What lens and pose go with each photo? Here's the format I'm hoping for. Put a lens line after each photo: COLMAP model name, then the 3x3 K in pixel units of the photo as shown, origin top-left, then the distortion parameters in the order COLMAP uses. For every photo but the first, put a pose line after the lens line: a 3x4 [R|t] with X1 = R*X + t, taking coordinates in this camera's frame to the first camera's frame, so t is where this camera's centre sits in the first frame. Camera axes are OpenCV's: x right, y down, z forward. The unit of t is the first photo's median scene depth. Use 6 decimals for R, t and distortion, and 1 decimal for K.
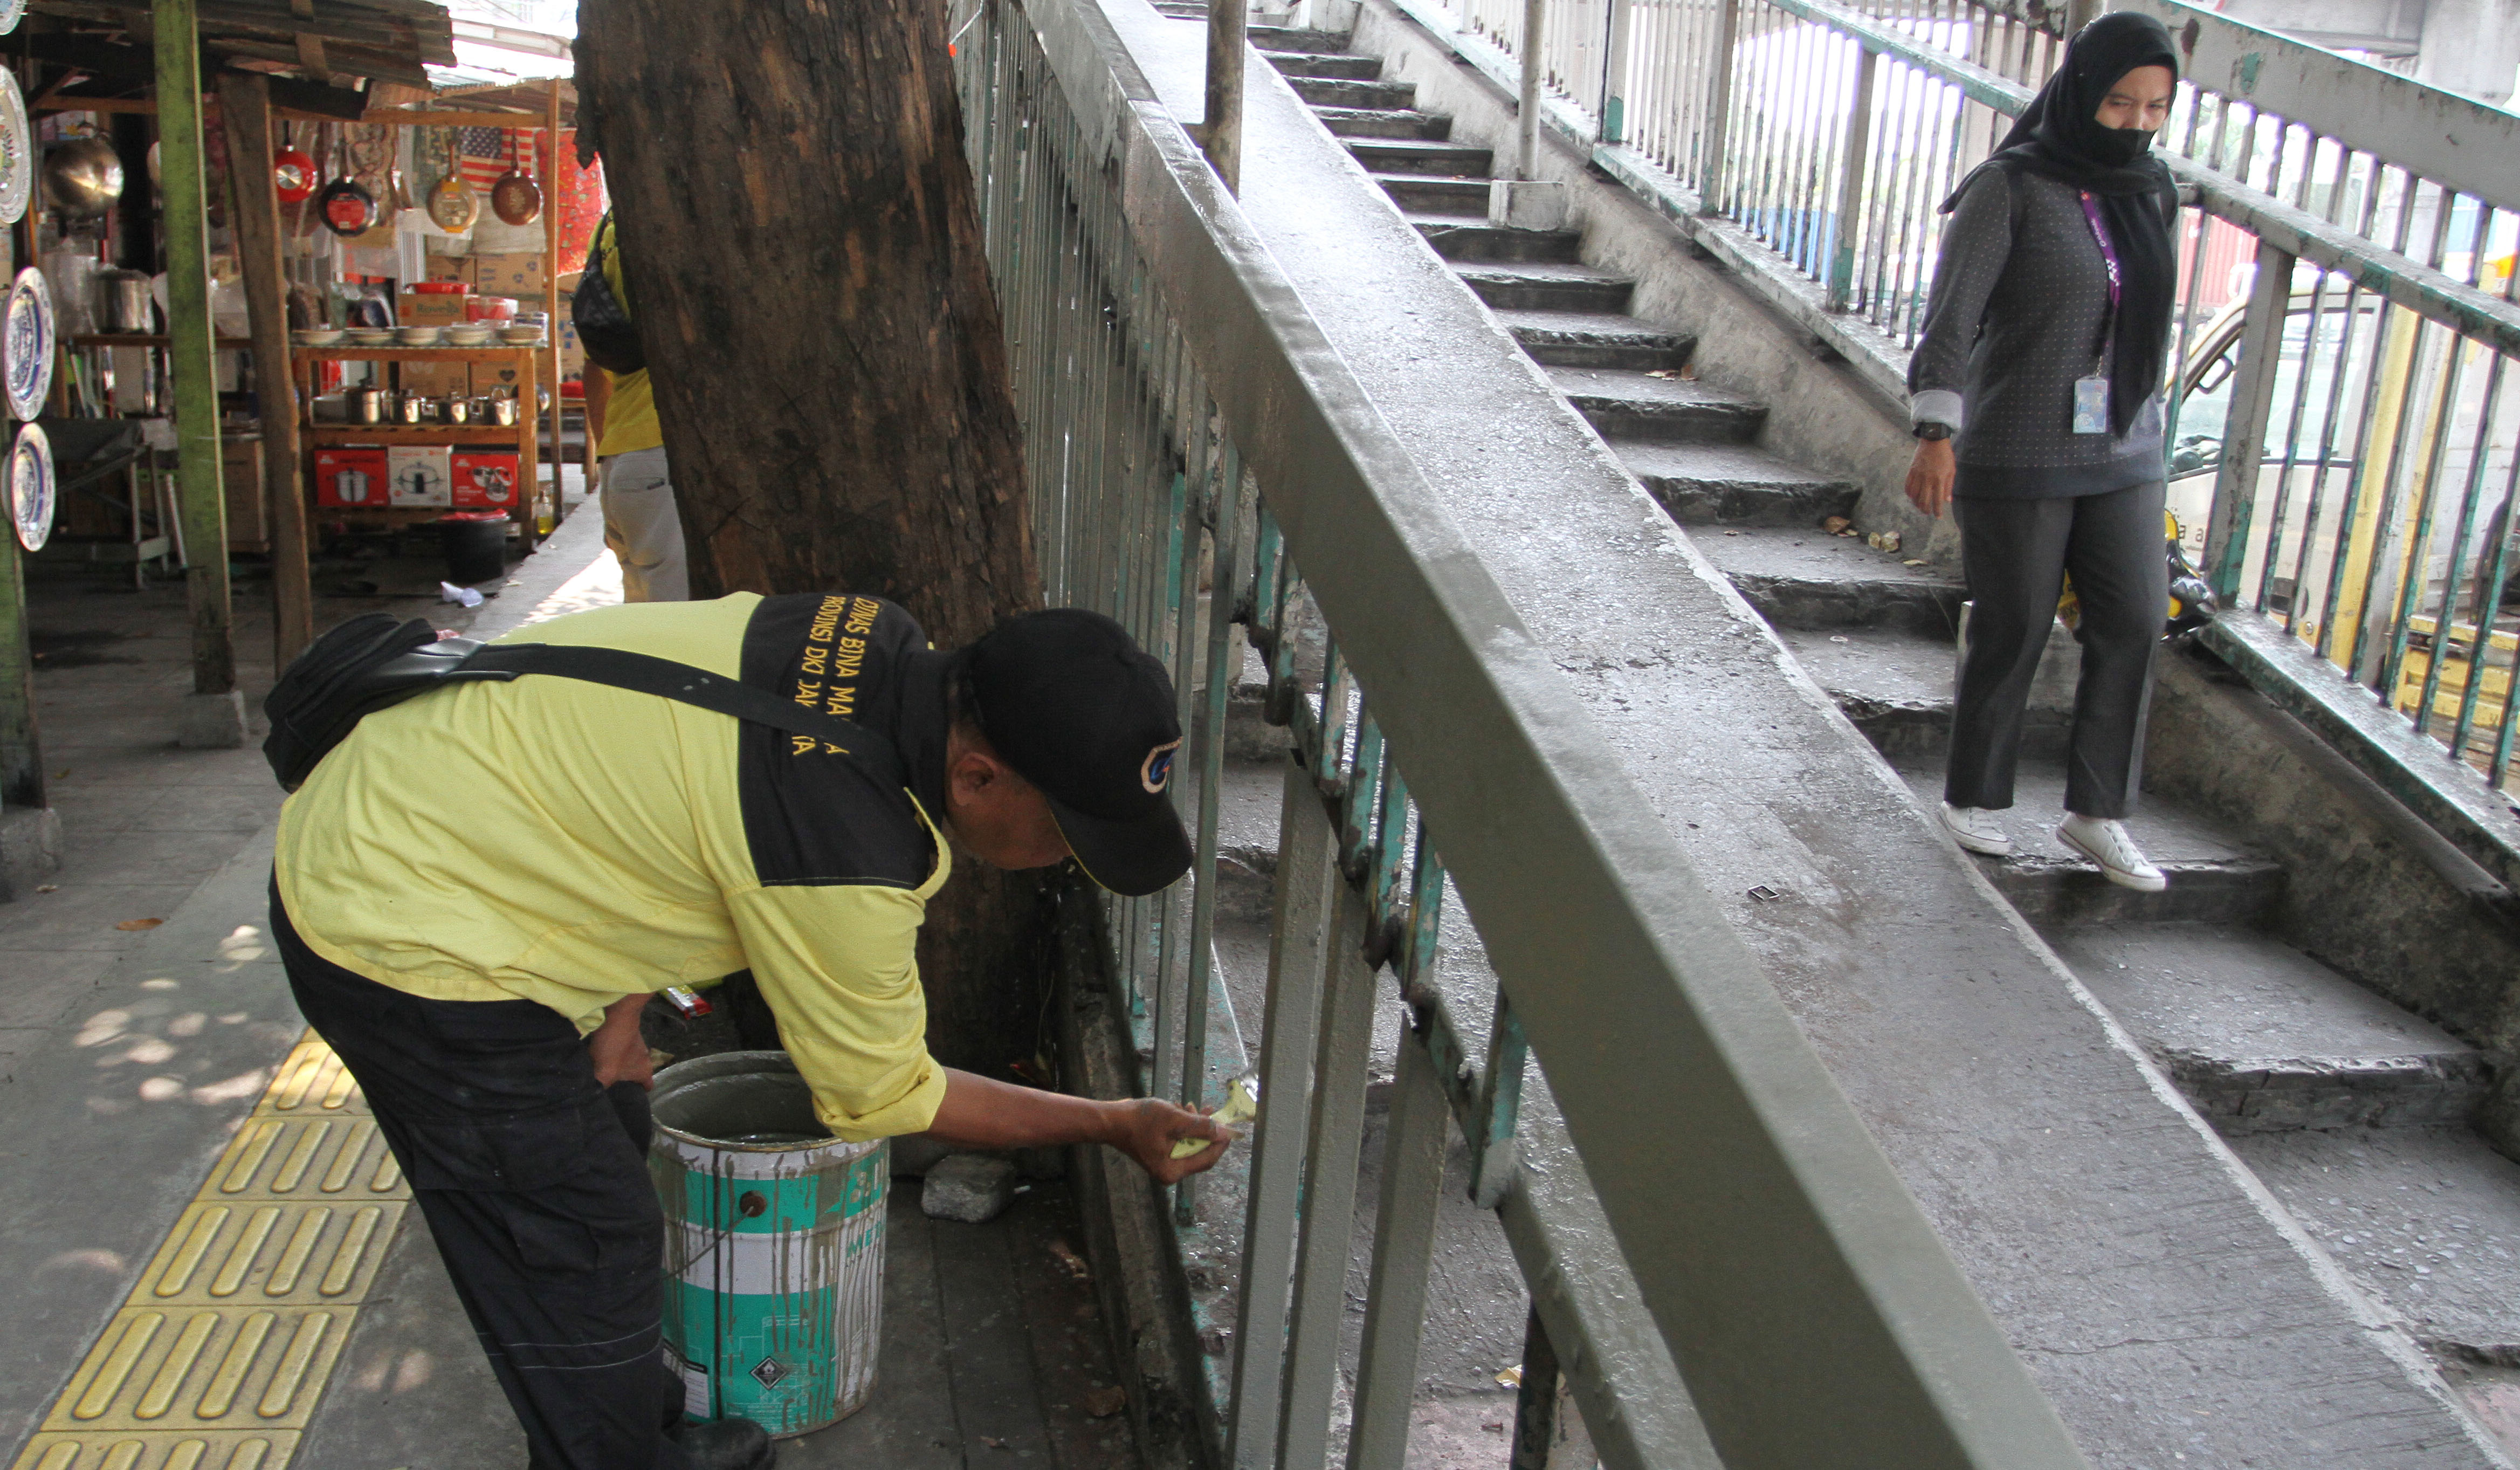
lens RADIAL K [[2118.9, 0, 1135.8], [0, 2118.9, 754.8], [0, 0, 1]] dist [-0.055793, 0.008329]
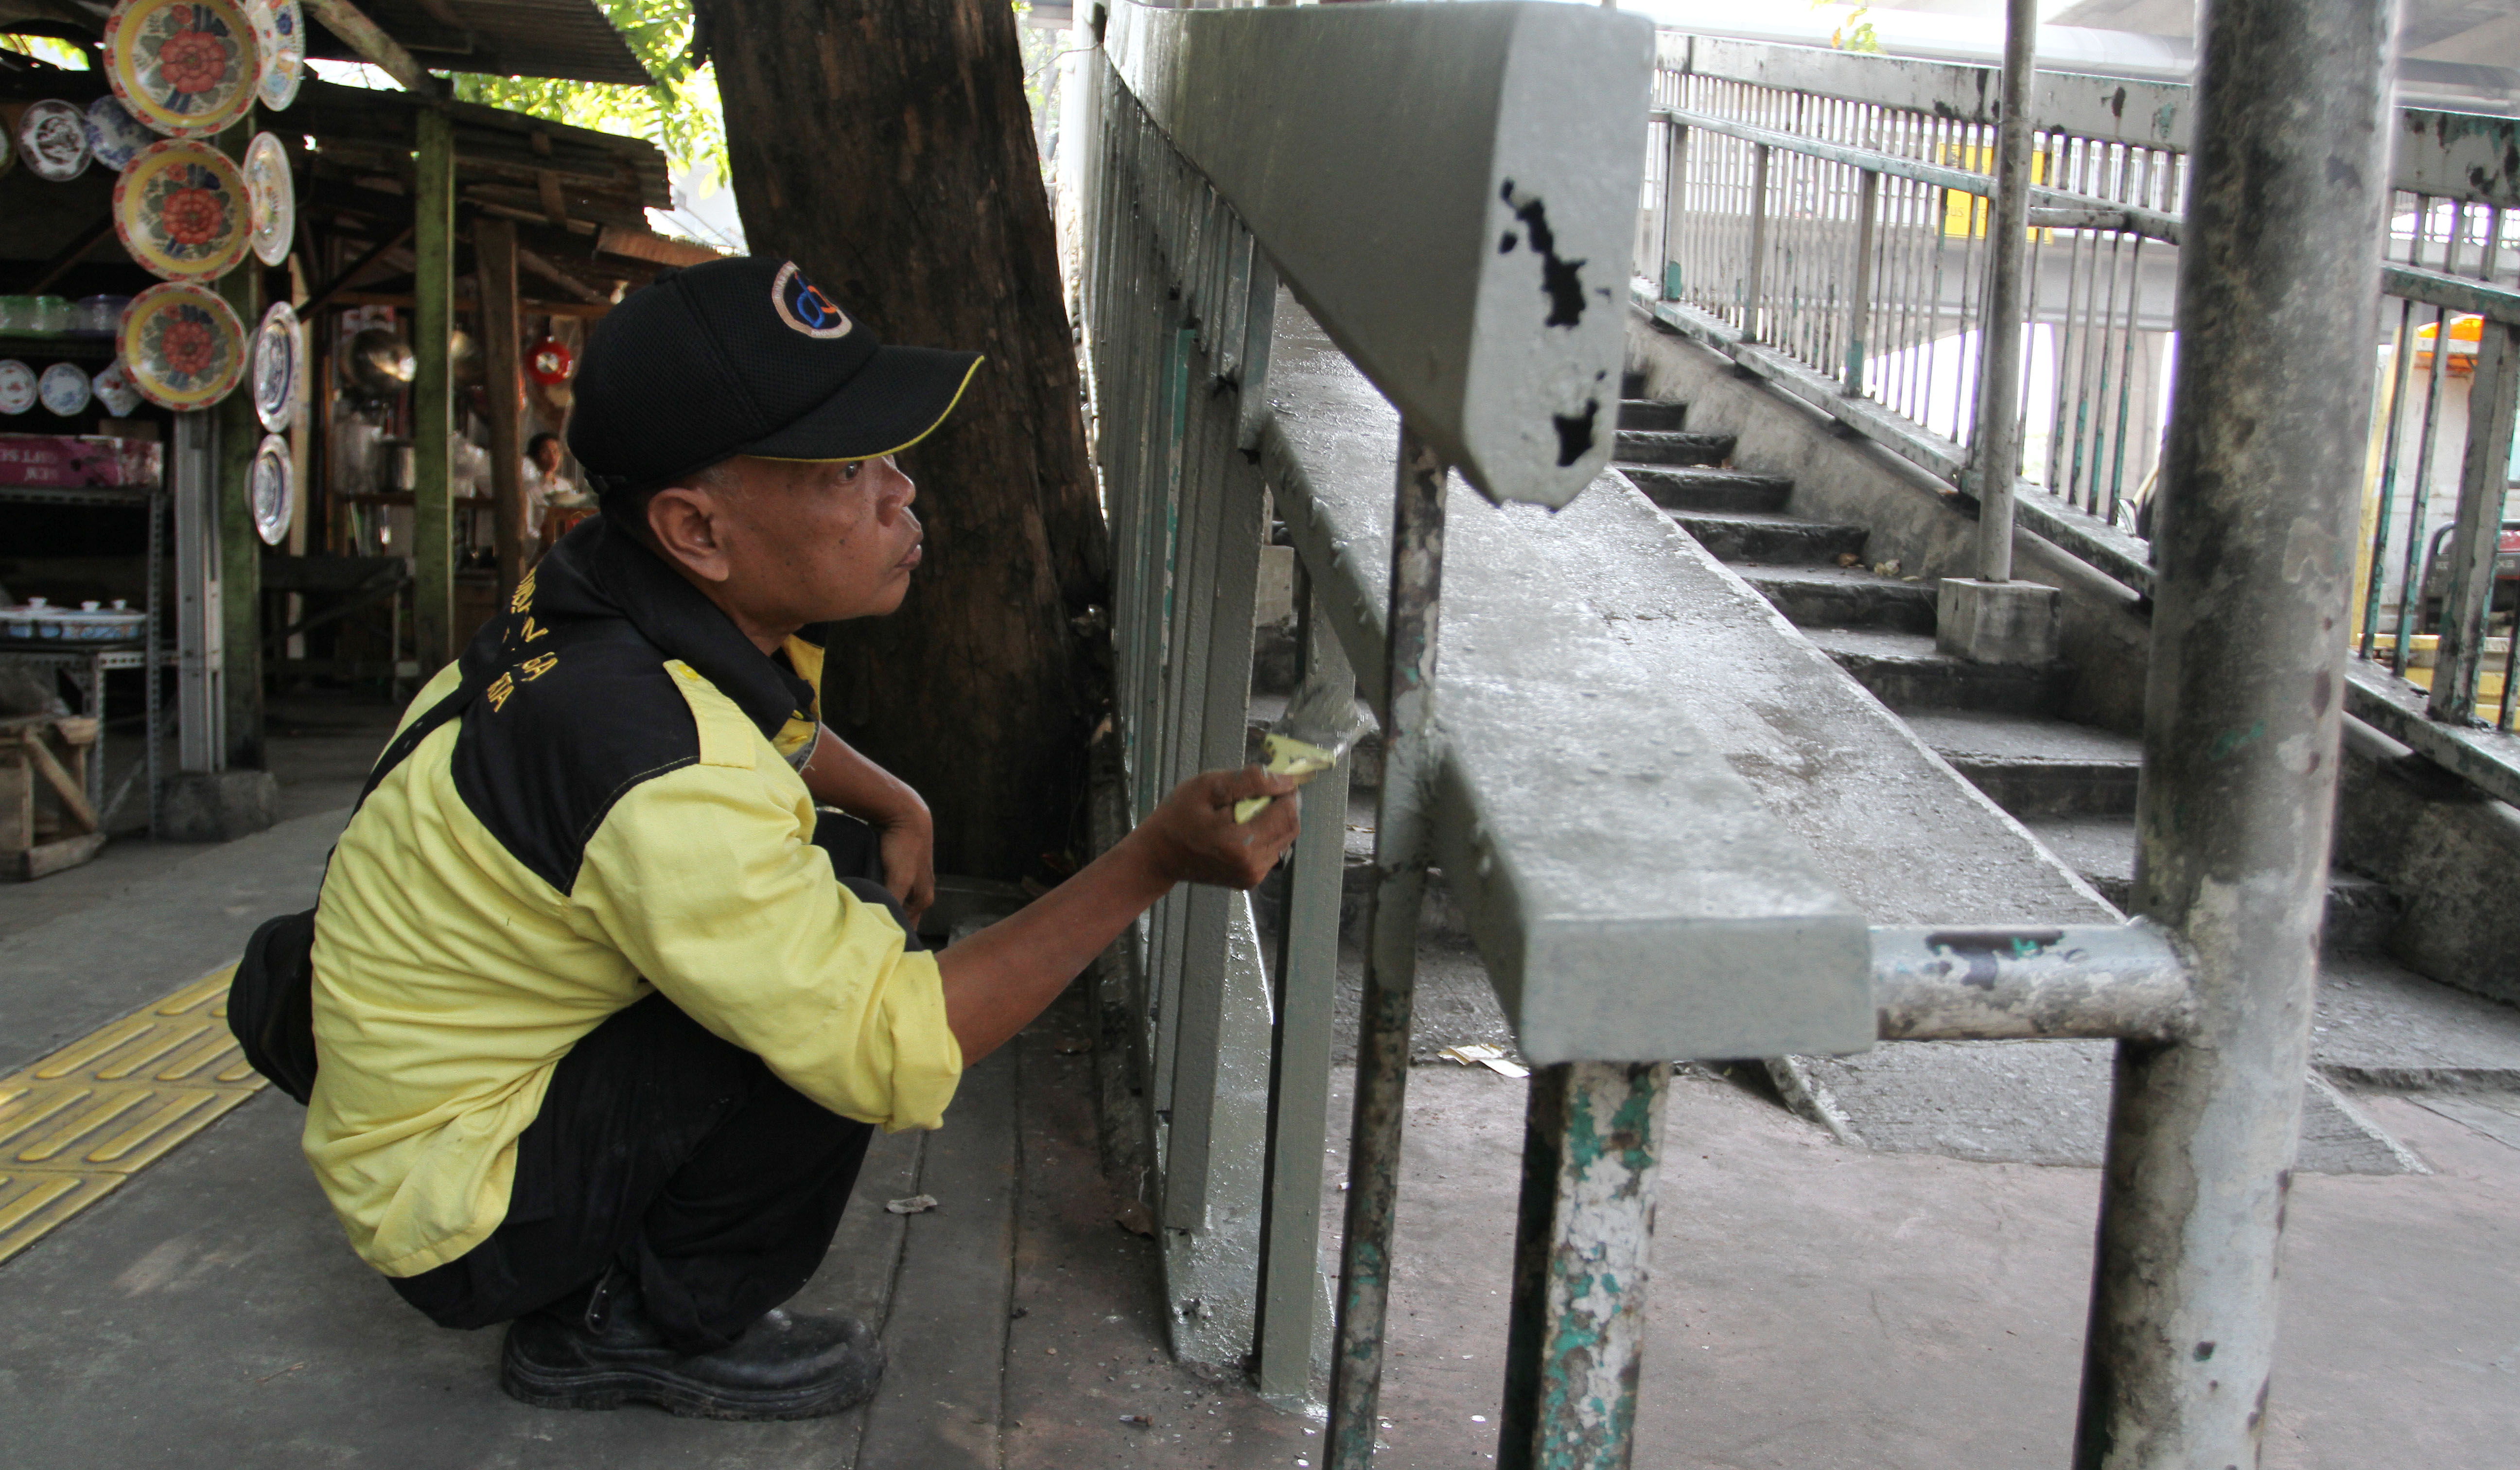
lens RADIAL K [[1907.5, 0, 1260.0], [0, 1907.5, 735.0], [0, 0, 1]] dist [-0.063944, 0.011027]
pose [[0.999483, 0.007735, -0.031219, 0.056368], [-0.011873, 0.990829, -0.134602, 0.139397], [0.029891, 0.134903, 0.990408, -0.004967]]
